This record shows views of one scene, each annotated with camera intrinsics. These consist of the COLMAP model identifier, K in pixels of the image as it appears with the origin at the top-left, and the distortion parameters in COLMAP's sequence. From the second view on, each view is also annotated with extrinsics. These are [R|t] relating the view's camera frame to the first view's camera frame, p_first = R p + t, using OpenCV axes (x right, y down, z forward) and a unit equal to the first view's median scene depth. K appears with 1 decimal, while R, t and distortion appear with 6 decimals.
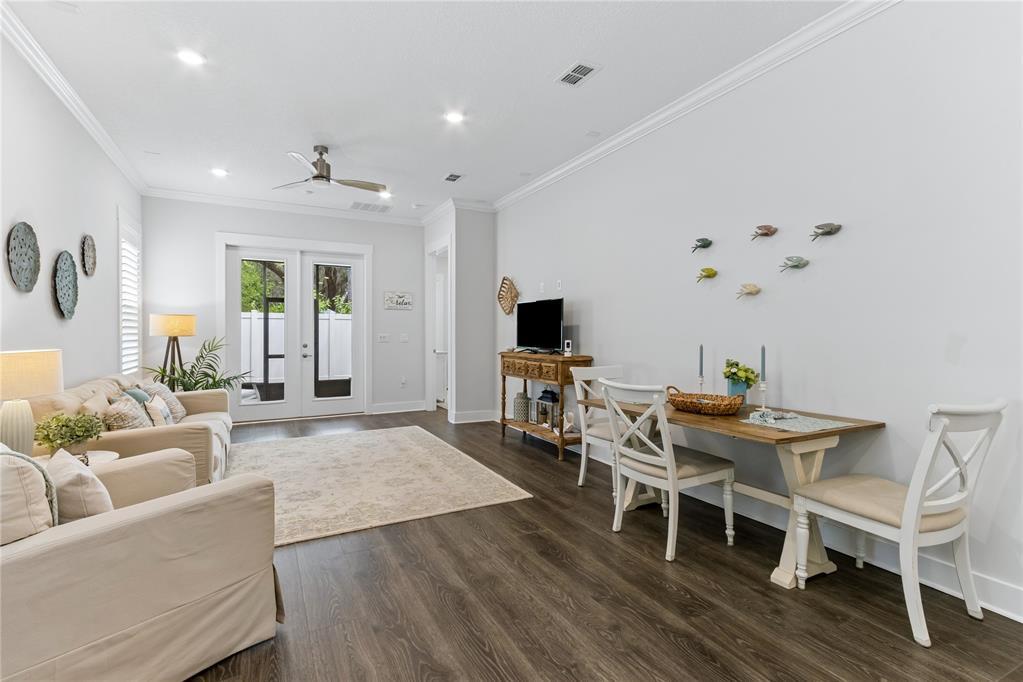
lens RADIAL K [[475.2, 0, 500.0], [0, 475.2, 333.9], [0, 0, 1]] dist [0.022746, 0.000526]
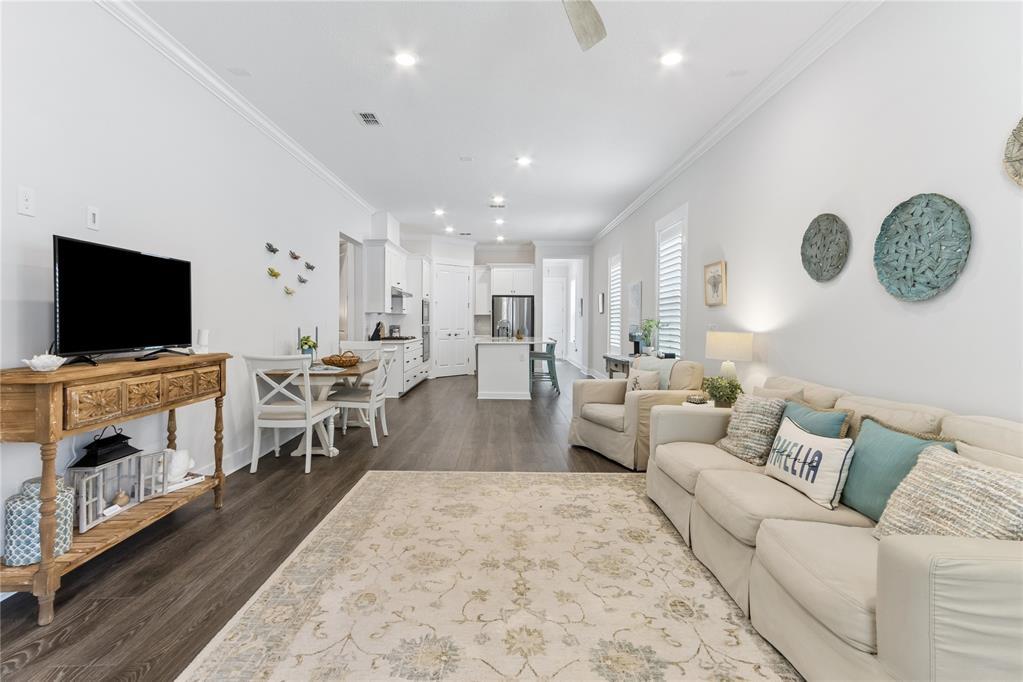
lens RADIAL K [[475.2, 0, 499.4], [0, 475.2, 325.3], [0, 0, 1]] dist [0.022746, 0.000526]
pose [[-0.888575, -0.008969, 0.458644, -0.570935], [-0.003659, 0.999916, 0.012465, -0.001835], [-0.458717, 0.009398, -0.888533, 1.516714]]
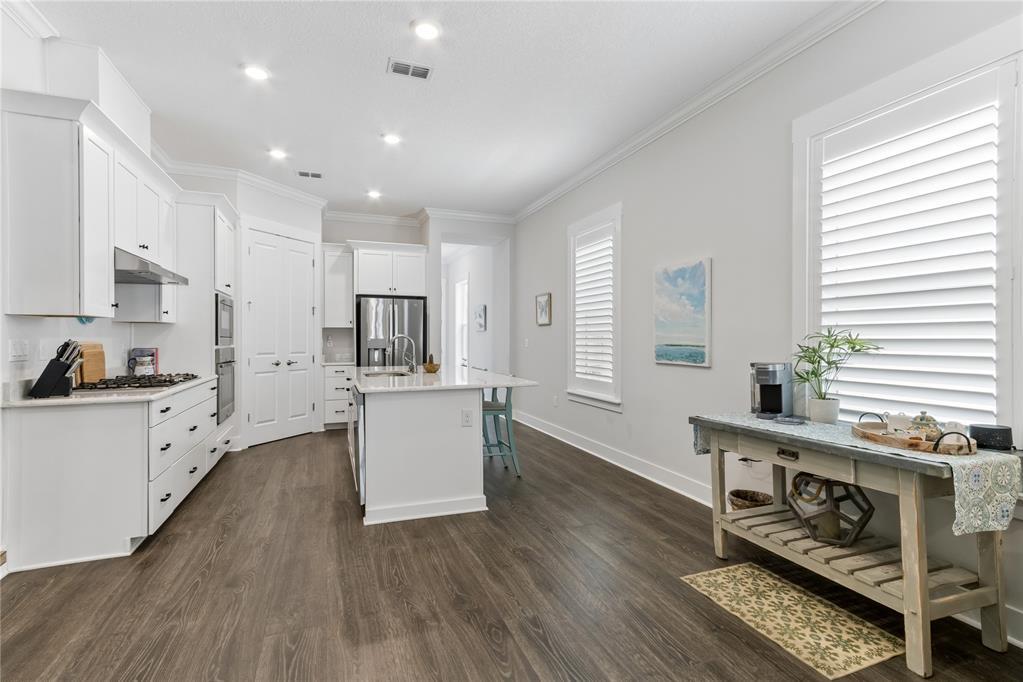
lens RADIAL K [[475.2, 0, 504.4], [0, 475.2, 336.1], [0, 0, 1]] dist [0.022746, 0.000526]
pose [[-0.994026, -0.000868, 0.109141, 0.006657], [-0.001002, 0.999999, -0.001171, 0.001472], [-0.109140, -0.001273, -0.994026, 0.706315]]
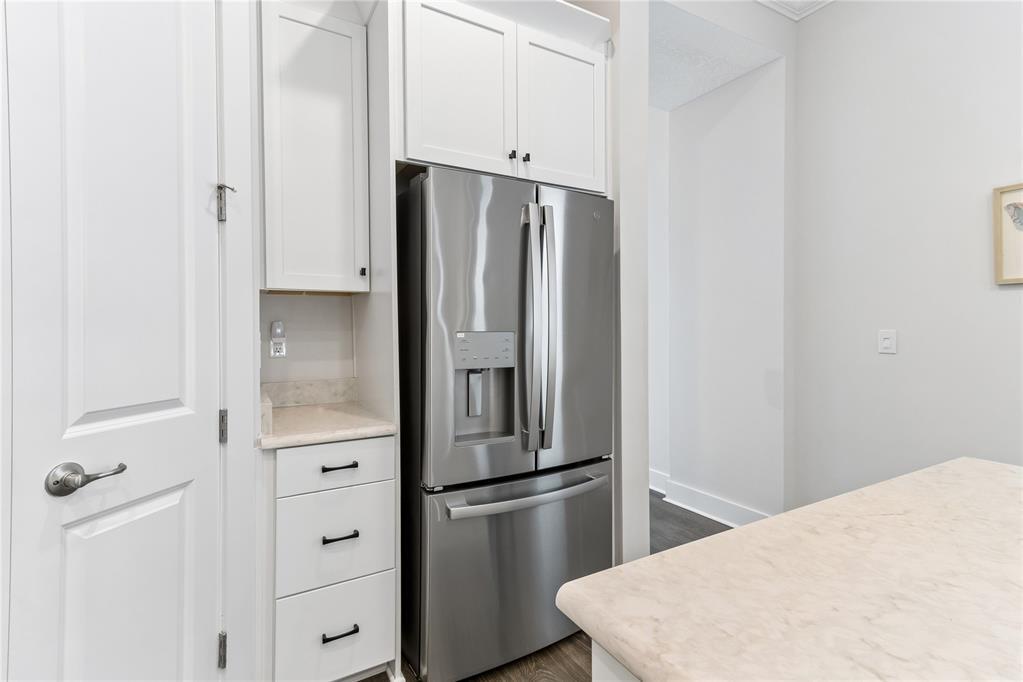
lens RADIAL K [[475.2, 0, 501.4], [0, 475.2, 326.8], [0, 0, 1]] dist [0.022746, 0.000526]
pose [[-0.998296, 0.002175, -0.058311, 0.572267], [0.001867, 0.999984, 0.005326, 0.002789], [0.058322, 0.005208, -0.998284, -0.338061]]
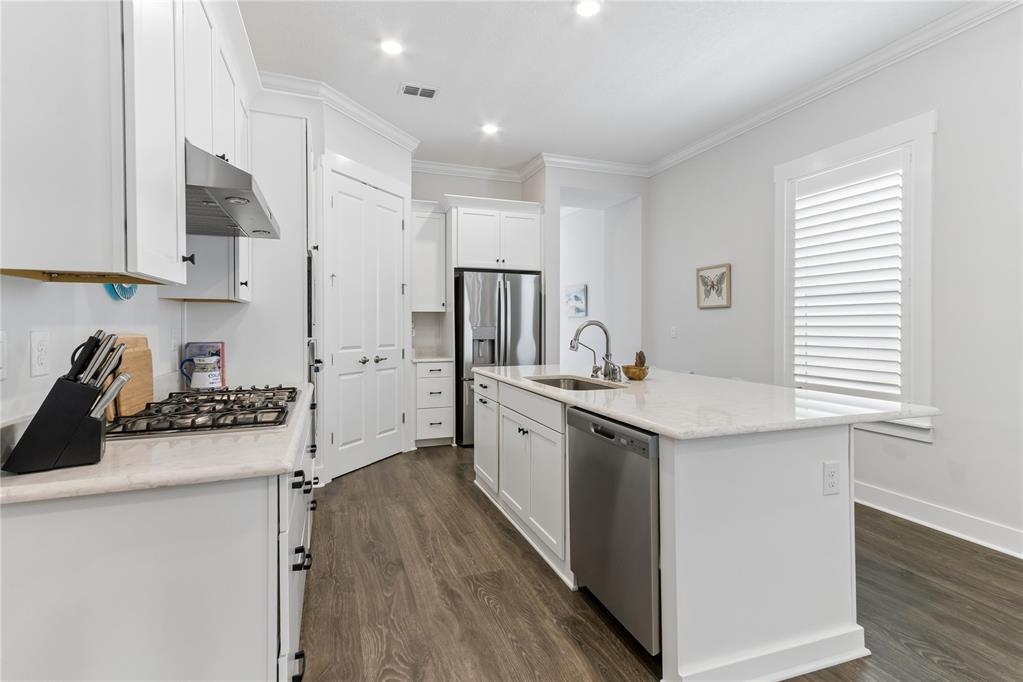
lens RADIAL K [[475.2, 0, 501.5], [0, 475.2, 327.5], [0, 0, 1]] dist [0.022746, 0.000526]
pose [[-0.993051, -0.001971, 0.117664, 0.390248], [-0.001000, 0.999965, 0.008311, 0.001381], [-0.117677, 0.008135, -0.993019, 0.377251]]
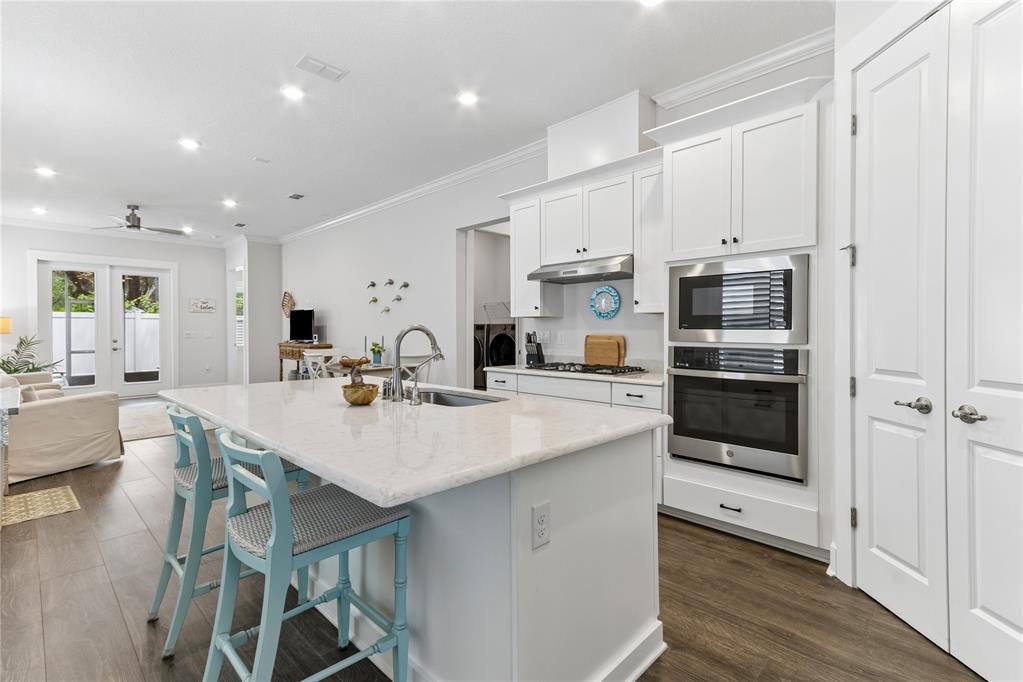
lens RADIAL K [[475.2, 0, 503.4], [0, 475.2, 334.3], [0, 0, 1]] dist [0.022746, 0.000526]
pose [[0.950131, -0.005104, 0.311810, 0.268528], [0.003450, 0.999977, 0.005857, 0.005300], [-0.311832, -0.004490, 0.950127, -0.843880]]
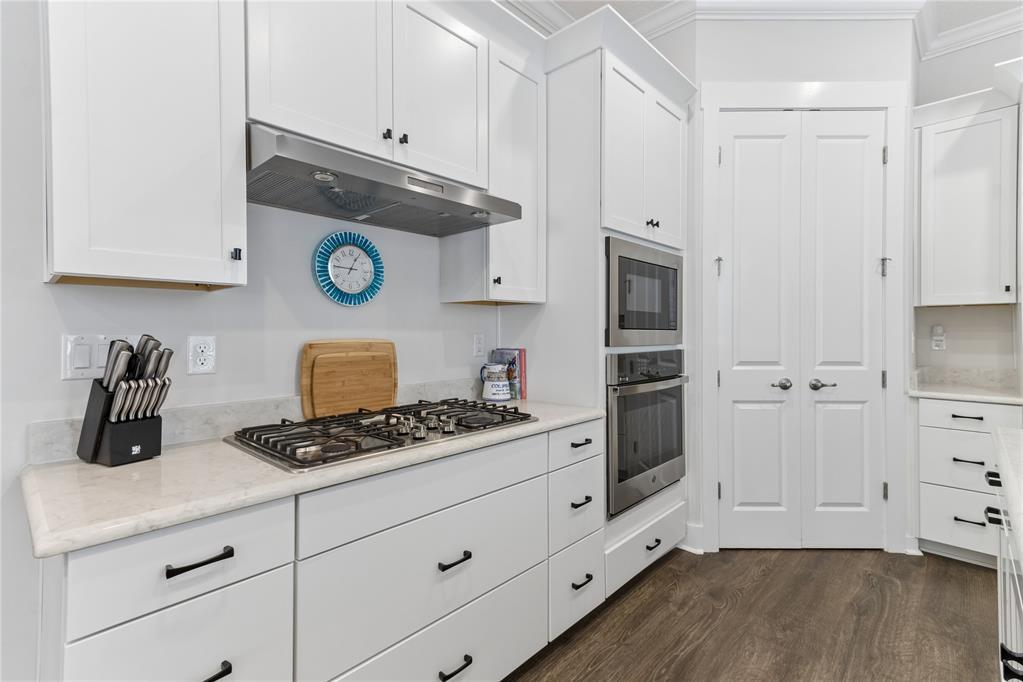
lens RADIAL K [[475.2, 0, 497.6], [0, 475.2, 331.9], [0, 0, 1]] dist [0.022746, 0.000526]
pose [[-0.337767, -0.002962, 0.941225, 0.316078], [0.003830, 0.999982, 0.004521, 0.003166], [-0.941222, 0.005132, -0.337750, 0.022114]]
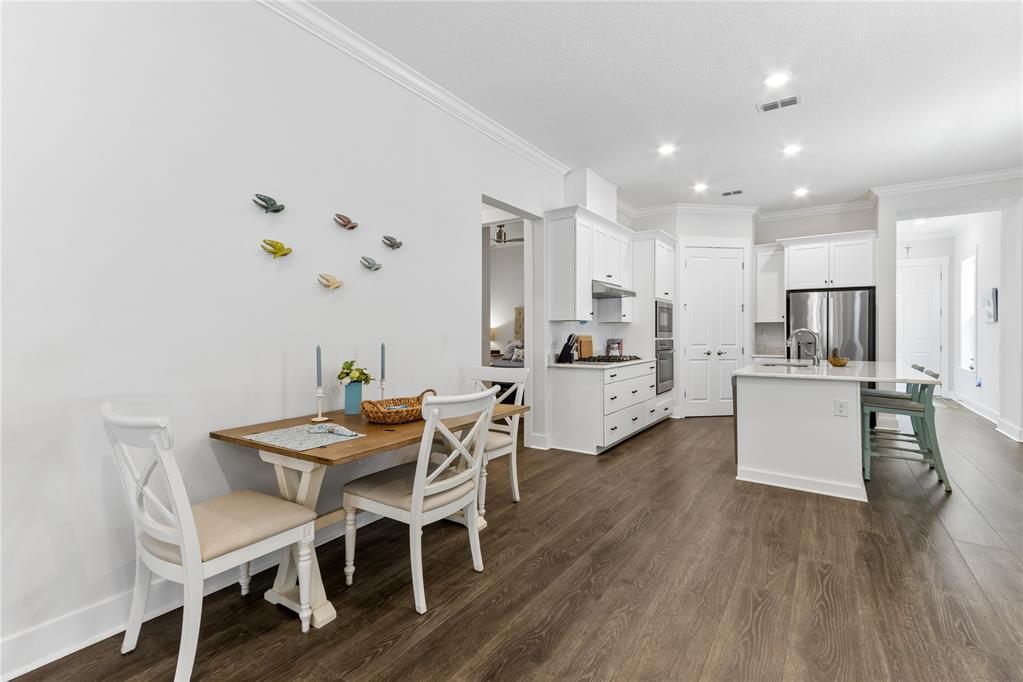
lens RADIAL K [[475.2, 0, 494.6], [0, 475.2, 334.0], [0, 0, 1]] dist [0.022746, 0.000526]
pose [[-0.475282, -0.005185, 0.879818, -0.295804], [0.002307, 0.999972, 0.007139, -0.000925], [-0.879830, 0.005422, -0.475257, 0.859744]]
